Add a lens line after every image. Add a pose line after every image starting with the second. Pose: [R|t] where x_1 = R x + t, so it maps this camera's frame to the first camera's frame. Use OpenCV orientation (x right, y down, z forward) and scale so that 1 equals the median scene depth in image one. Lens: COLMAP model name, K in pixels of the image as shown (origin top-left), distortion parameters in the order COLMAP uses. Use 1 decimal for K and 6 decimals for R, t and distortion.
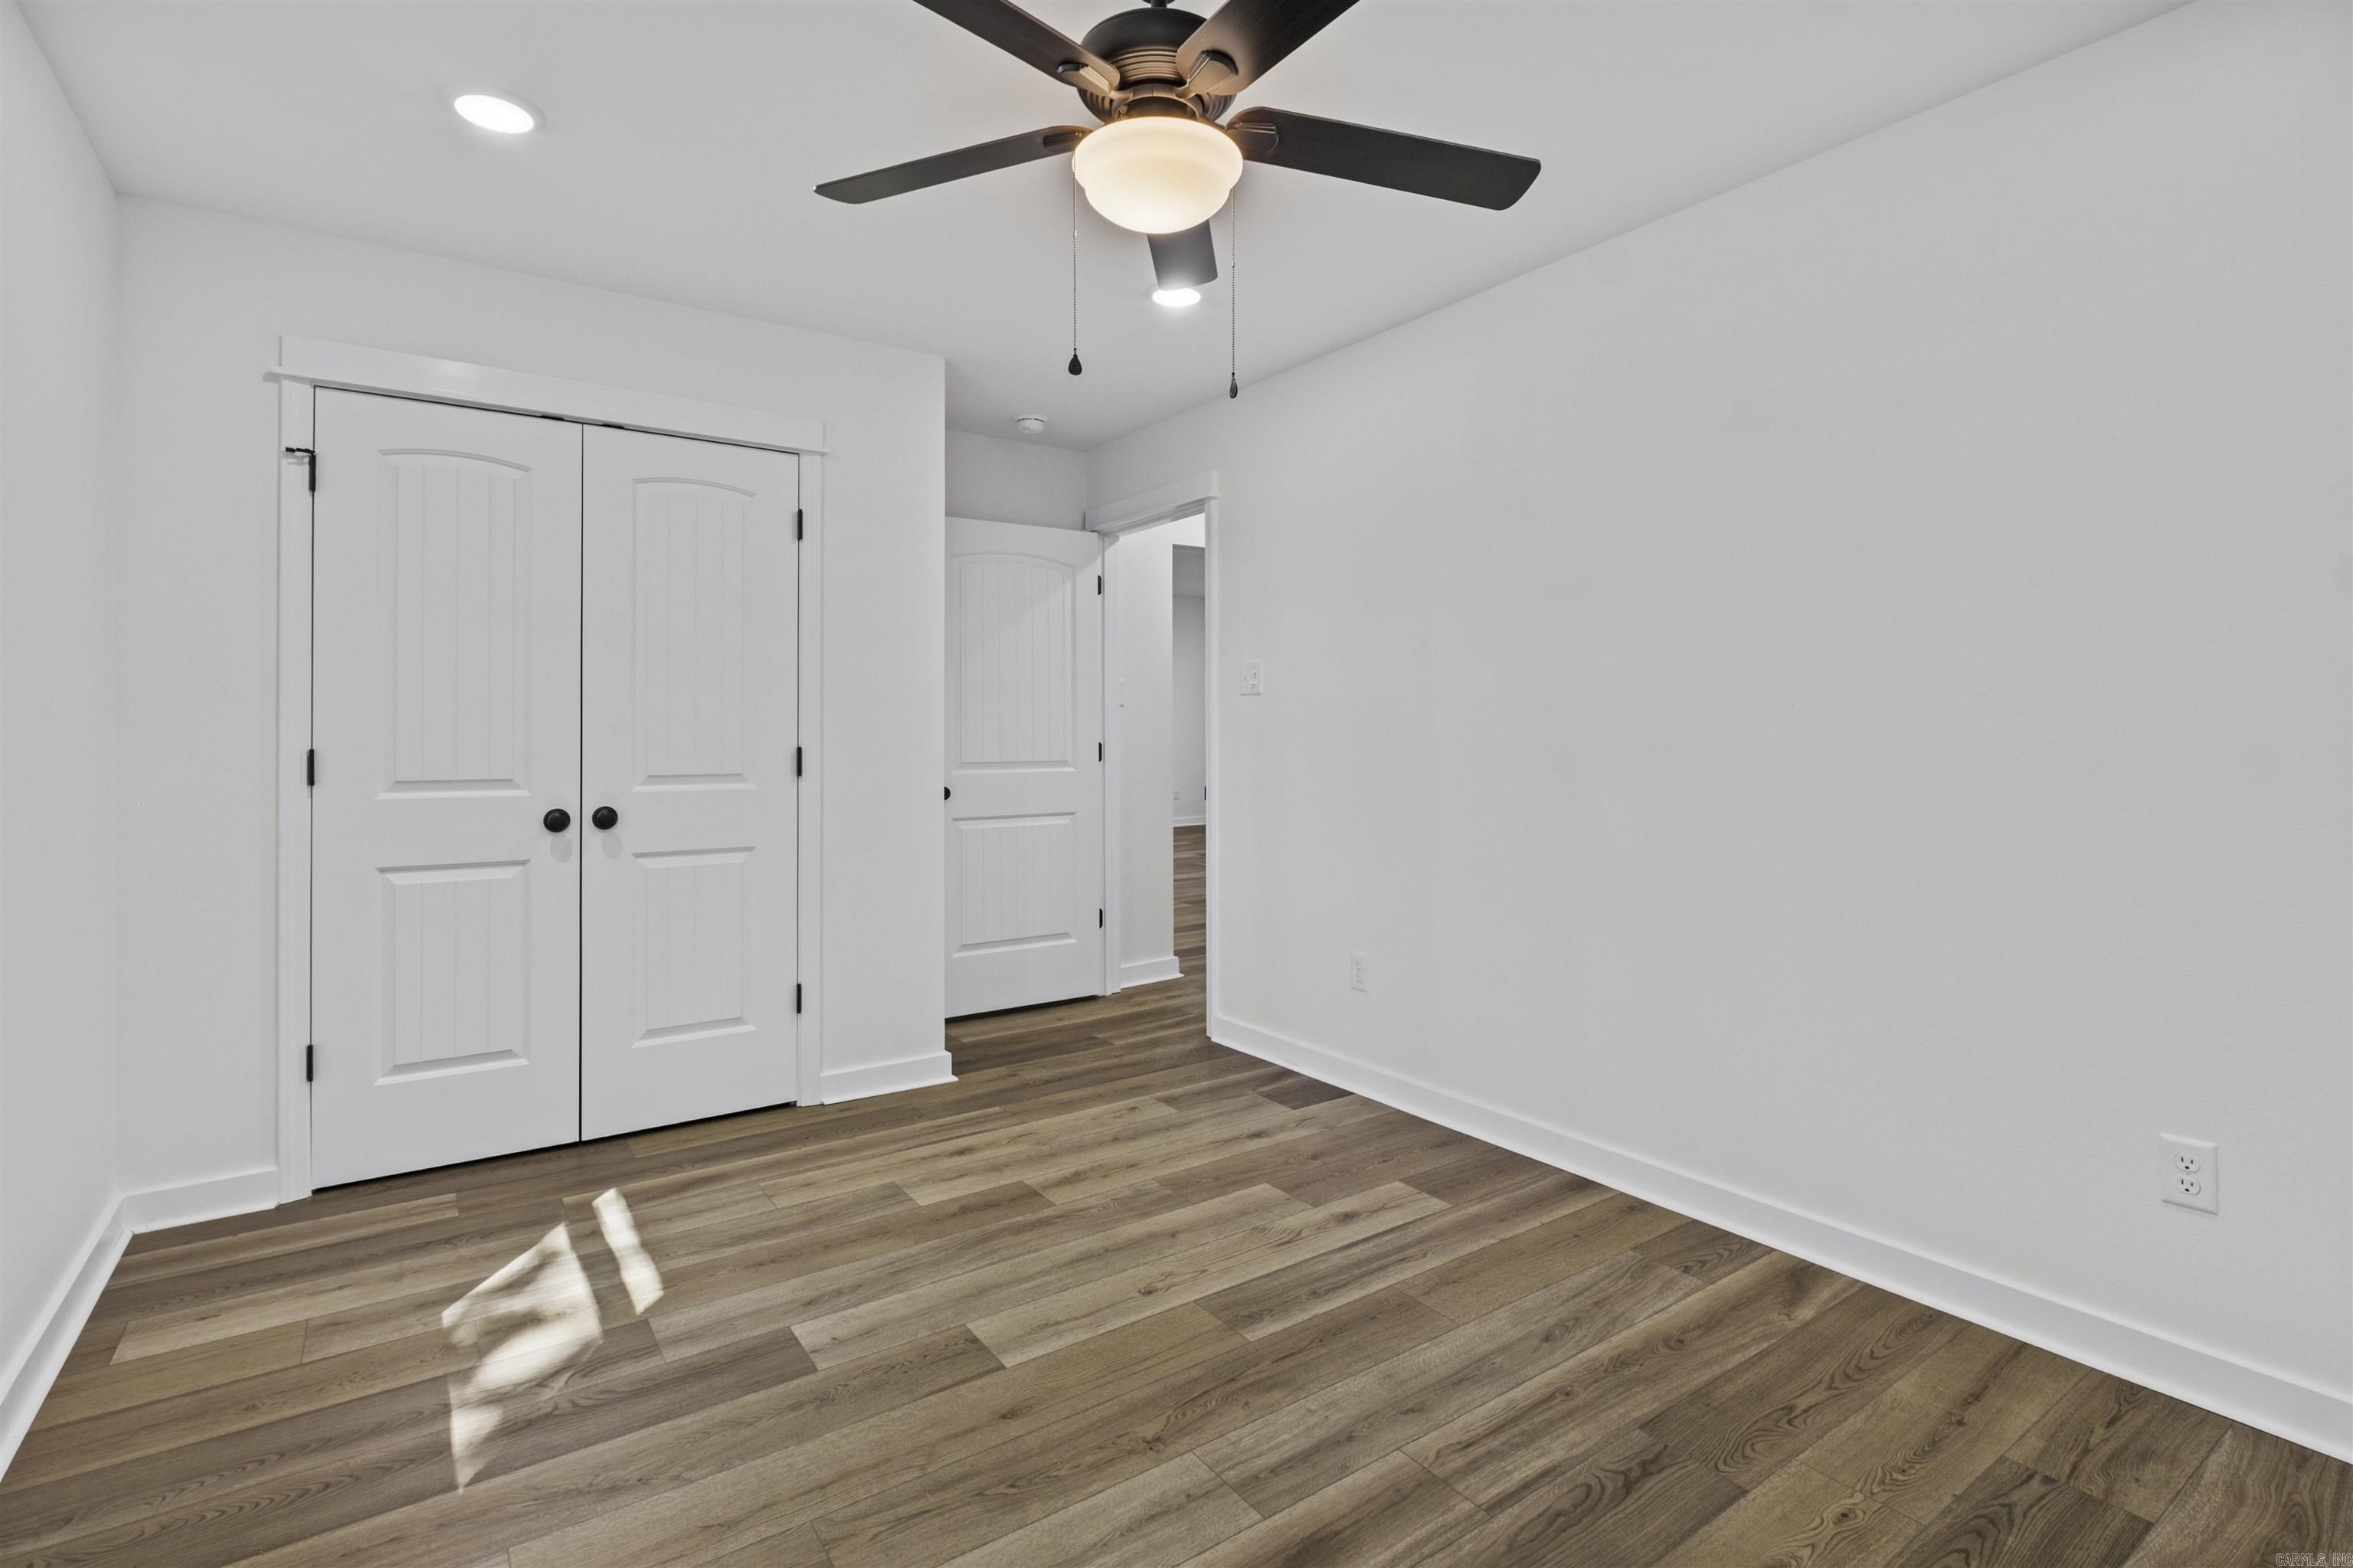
lens RADIAL K [[1104.4, 0, 1179.0], [0, 1104.4, 730.1], [0, 0, 1]] dist [-0.004682, 0.000595]
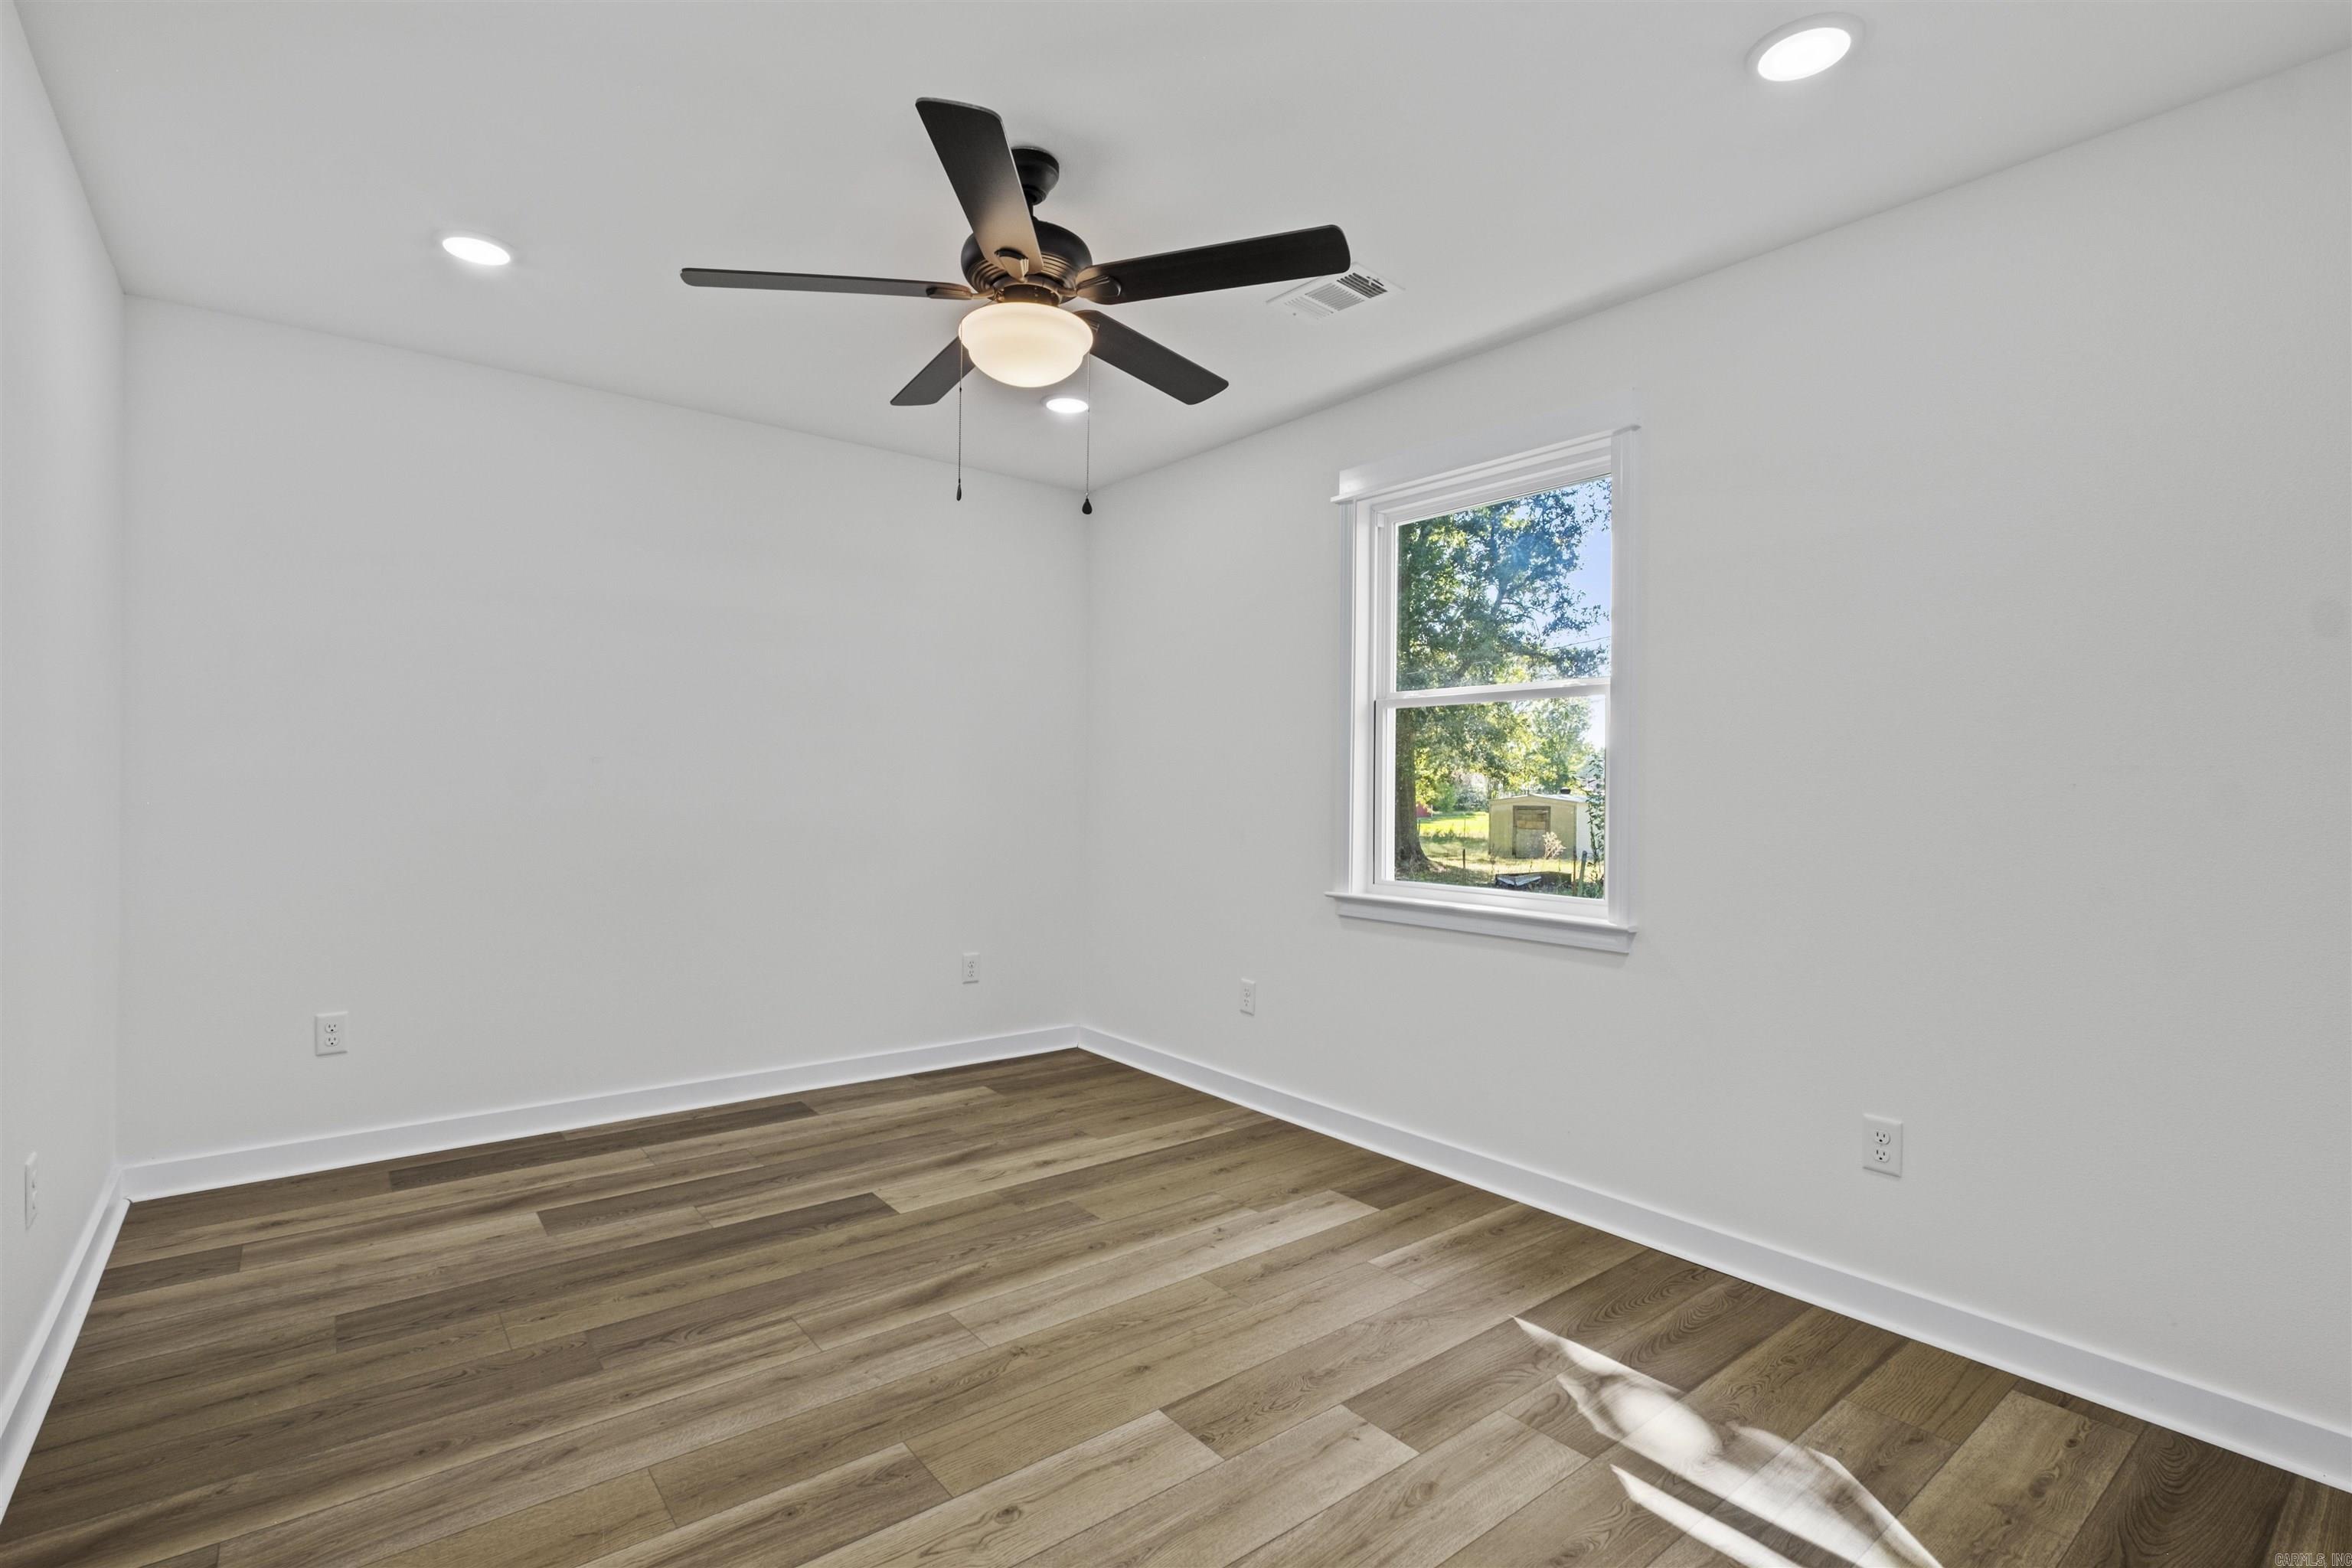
lens RADIAL K [[1103.9, 0, 1165.8], [0, 1103.9, 791.0], [0, 0, 1]] dist [-0.004682, 0.000595]
pose [[-0.998582, -0.006886, -0.052788, -0.077204], [-0.007343, 0.999937, 0.008474, 0.002165], [0.052727, 0.008850, -0.998570, 1.466534]]
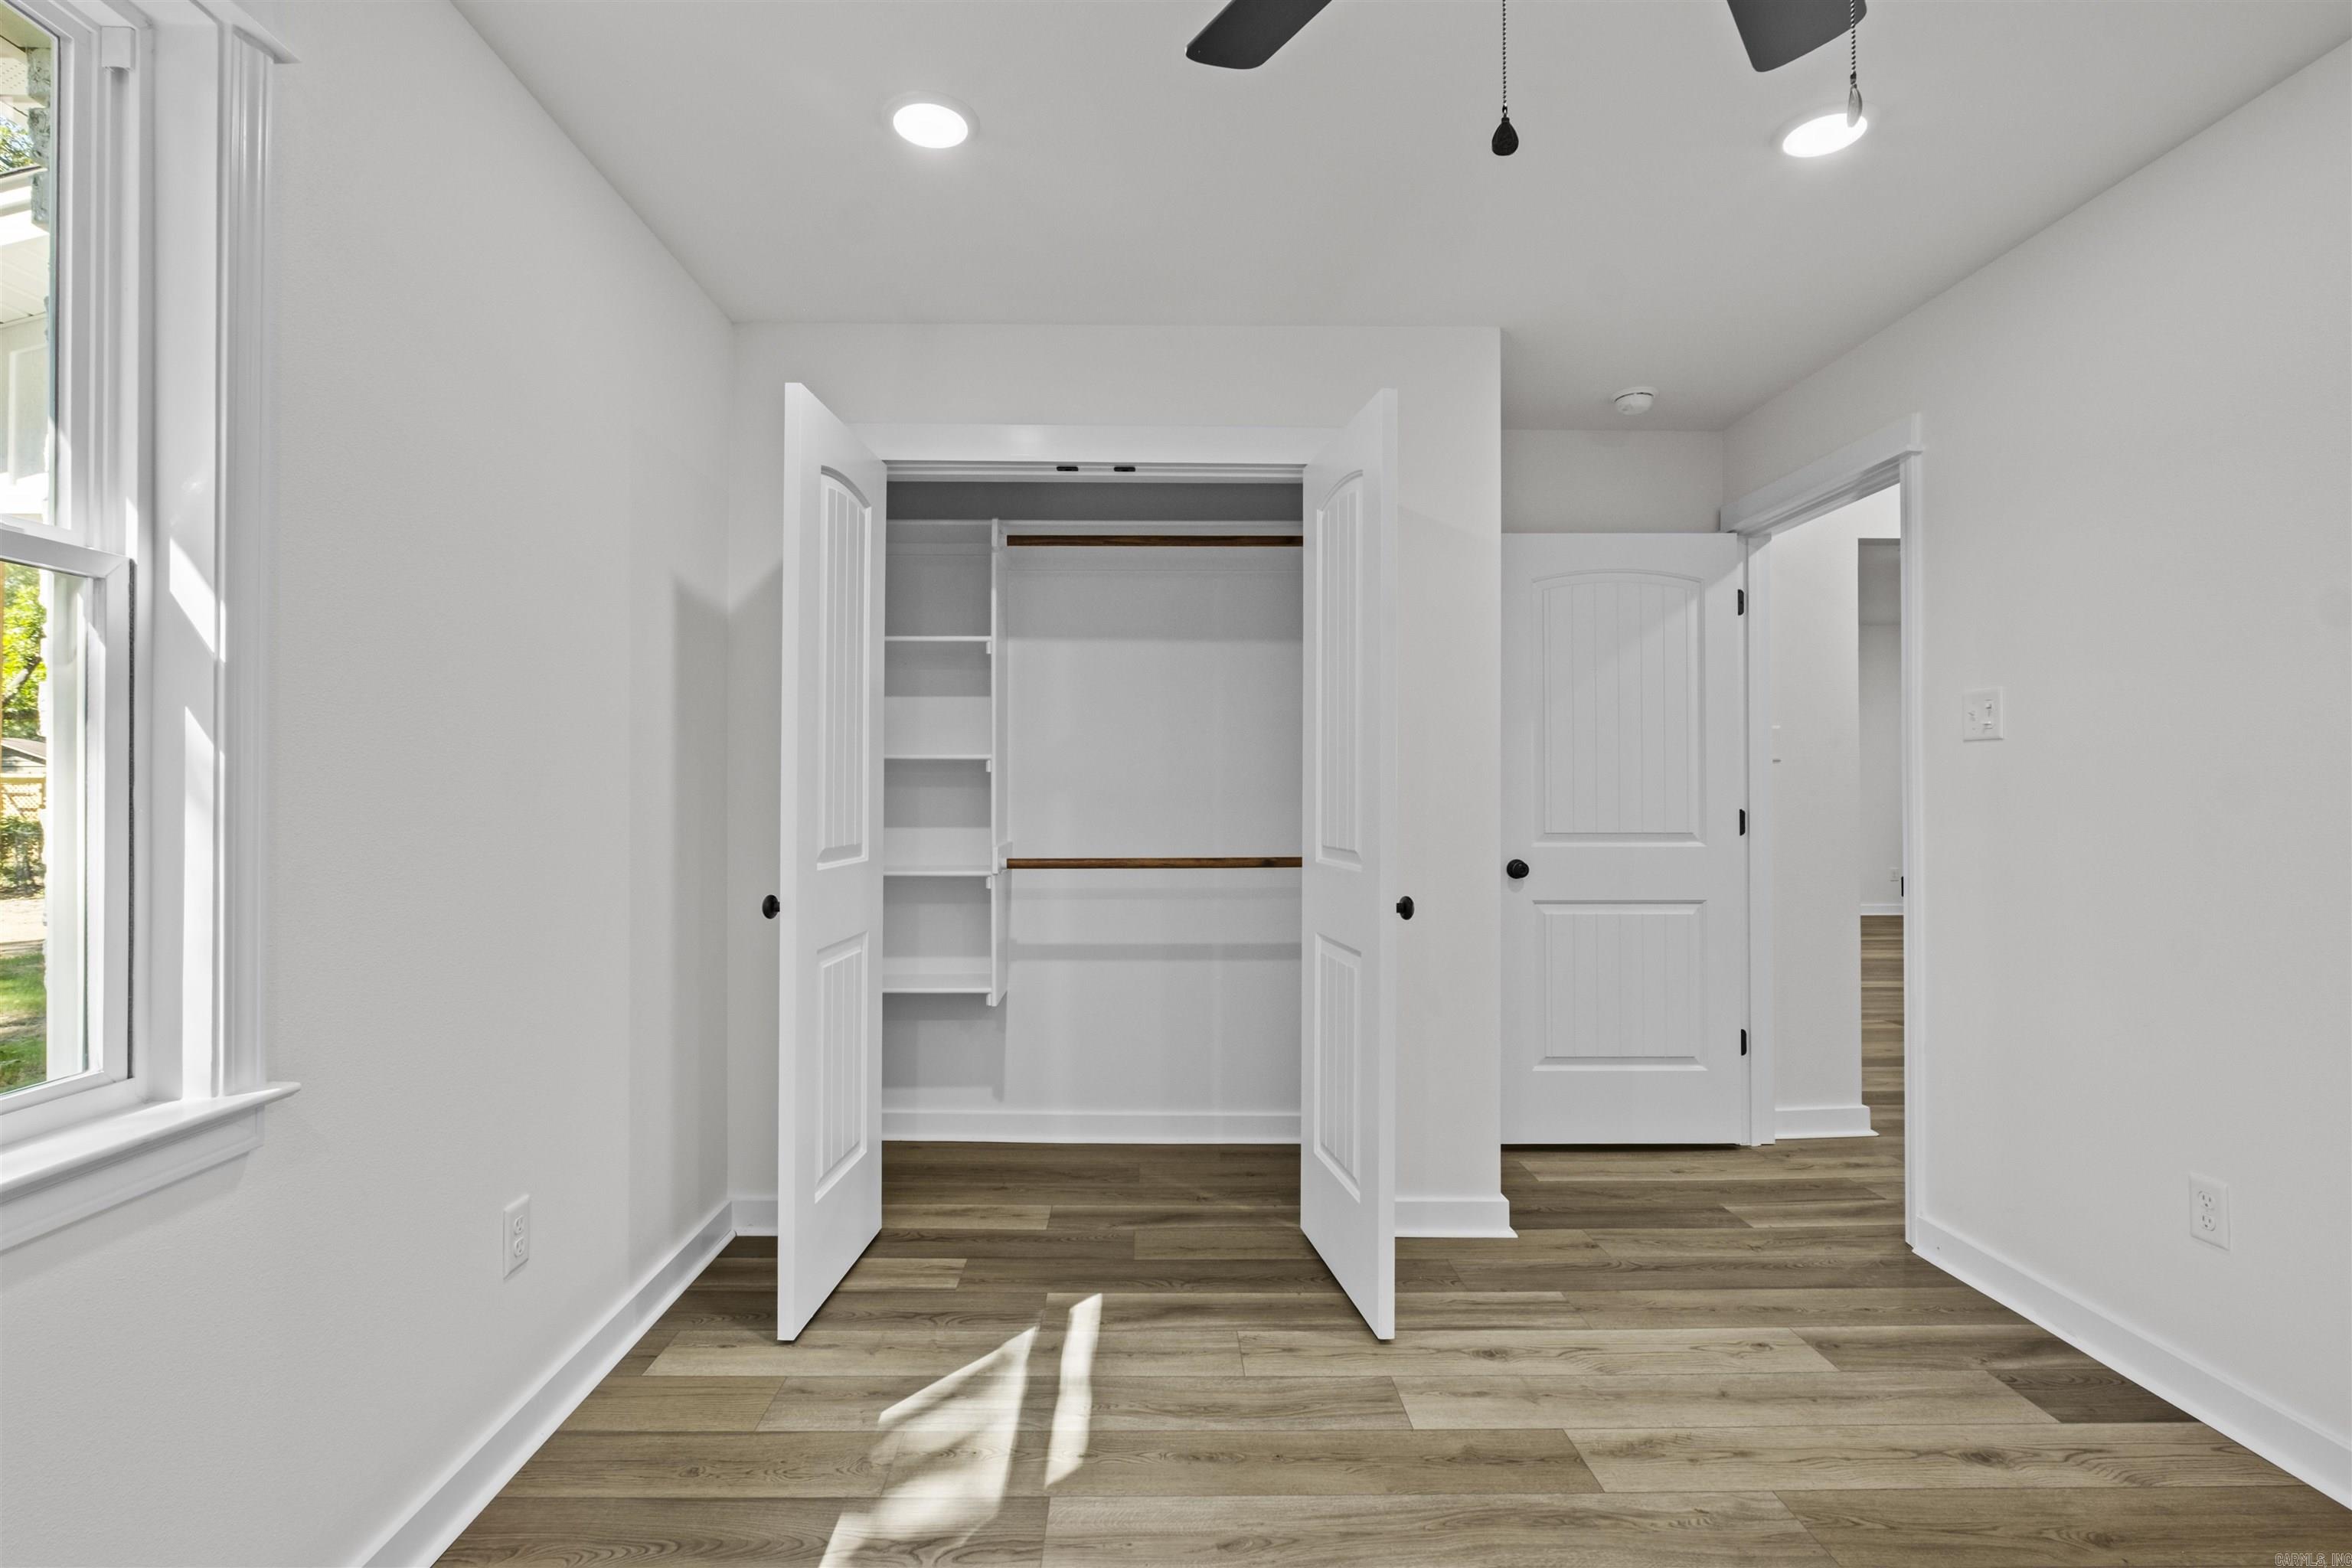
lens RADIAL K [[1103.9, 0, 1156.9], [0, 1103.9, 781.2], [0, 0, 1]] dist [-0.004682, 0.000595]
pose [[0.825418, -0.002864, -0.564515, 0.045259], [-0.002794, 0.999954, -0.009159, -0.000222], [0.564515, 0.009137, 0.825372, 0.279814]]
